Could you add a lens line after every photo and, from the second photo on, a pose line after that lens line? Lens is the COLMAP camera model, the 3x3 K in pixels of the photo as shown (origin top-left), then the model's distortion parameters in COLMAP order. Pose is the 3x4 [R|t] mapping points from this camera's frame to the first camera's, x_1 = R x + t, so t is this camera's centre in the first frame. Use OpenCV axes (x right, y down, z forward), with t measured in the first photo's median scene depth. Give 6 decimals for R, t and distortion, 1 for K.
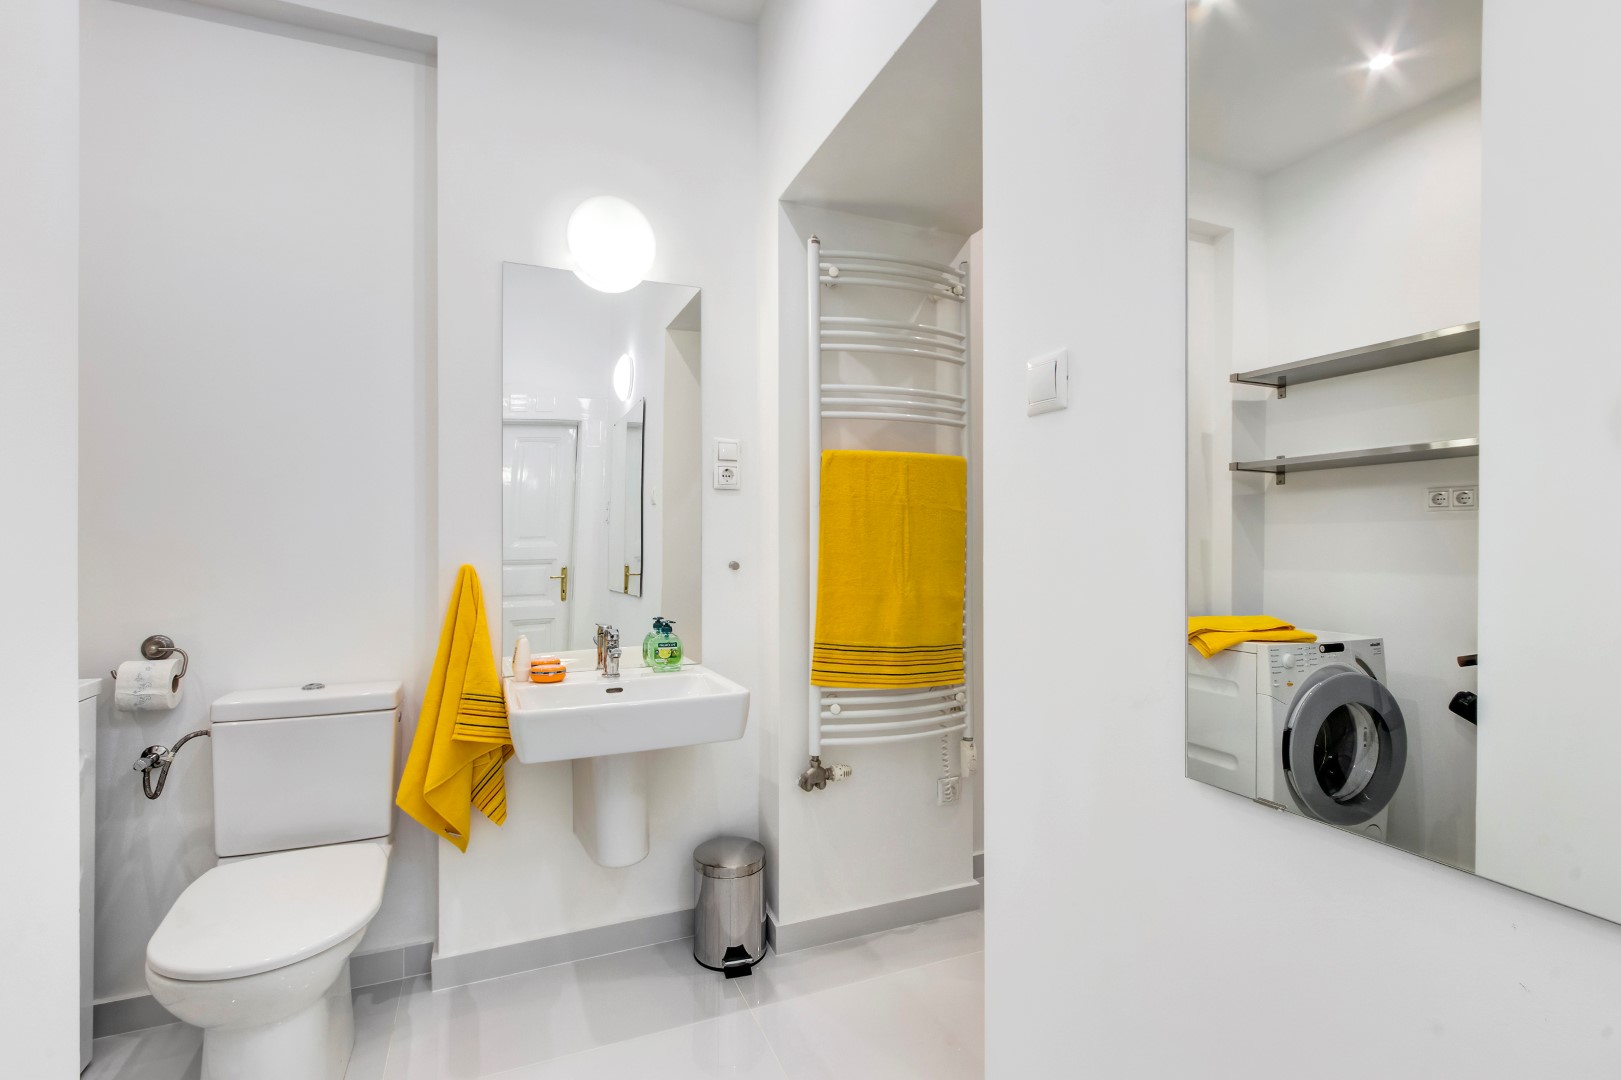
lens RADIAL K [[776.3, 0, 810.5], [0, 776.3, 540.0], [0, 0, 1]] dist [-0.000649, -0.000009]
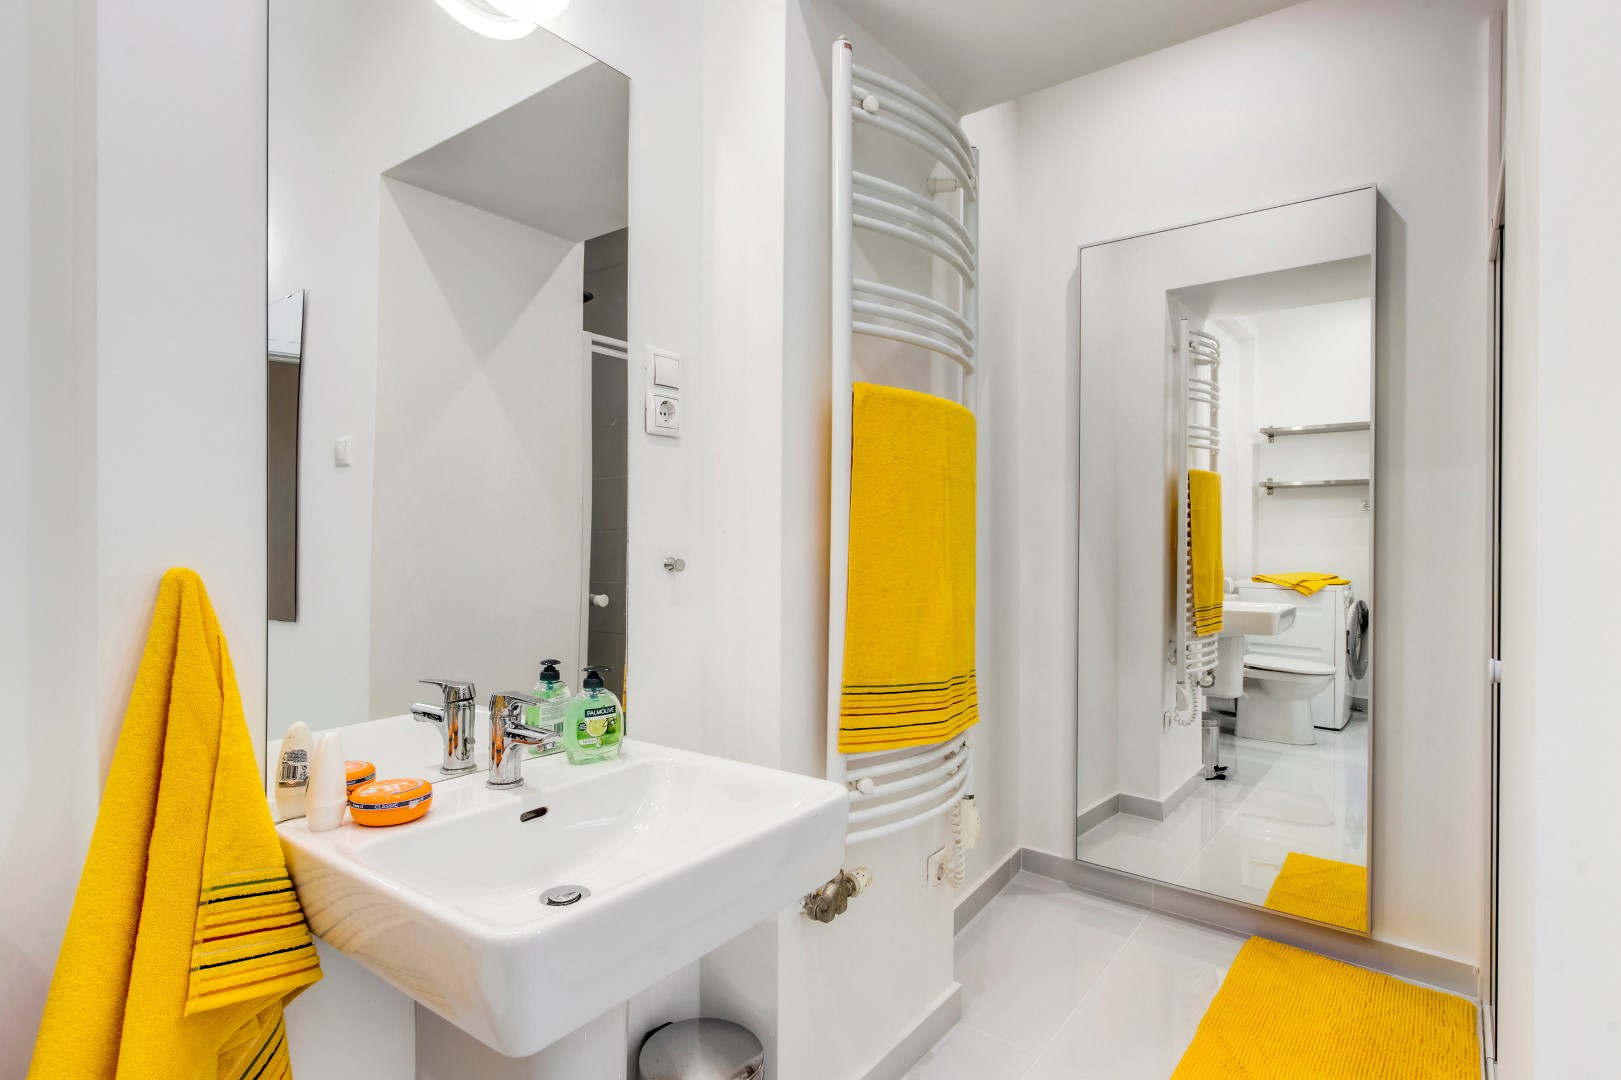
lens RADIAL K [[835.1, 0, 810.5], [0, 835.1, 540.0], [0, 0, 1]] dist [-0.000200, -0.000462]
pose [[0.863867, 0.004329, 0.503702, -0.357650], [-0.008219, 0.999951, 0.005502, 0.010346], [-0.503653, -0.008893, 0.863860, 0.425129]]
